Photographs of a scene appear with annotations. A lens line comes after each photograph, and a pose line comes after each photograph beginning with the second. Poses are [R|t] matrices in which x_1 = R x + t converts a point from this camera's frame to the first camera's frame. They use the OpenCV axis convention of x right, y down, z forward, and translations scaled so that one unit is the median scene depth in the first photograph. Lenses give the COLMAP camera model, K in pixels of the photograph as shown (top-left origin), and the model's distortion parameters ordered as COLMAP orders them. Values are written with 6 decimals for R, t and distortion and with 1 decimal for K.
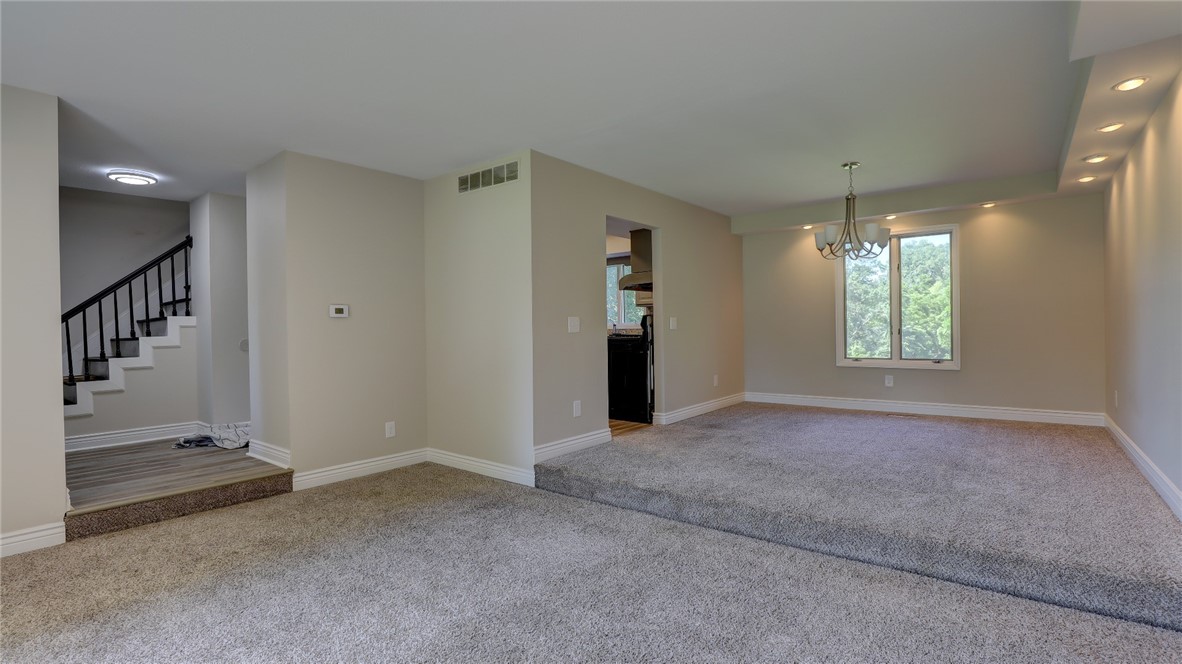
lens RADIAL K [[557.3, 0, 578.9], [0, 557.3, 328.1], [0, 0, 1]] dist [-0.000172, -0.000215]
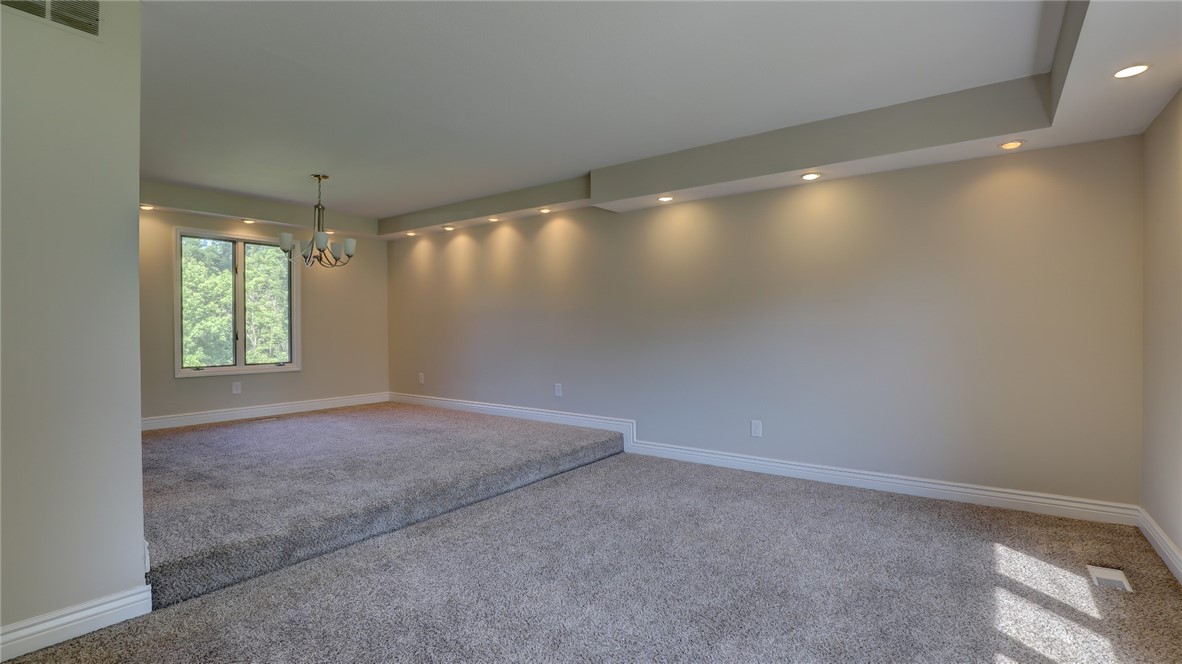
lens RADIAL K [[585.5, 0, 611.7], [0, 585.5, 334.9], [0, 0, 1]] dist [-0.001040, -0.000360]
pose [[-0.082607, 0.001955, 0.996580, -0.653799], [0.007865, 0.999968, -0.001310, 0.011118], [-0.996551, 0.007730, -0.082620, 0.542996]]
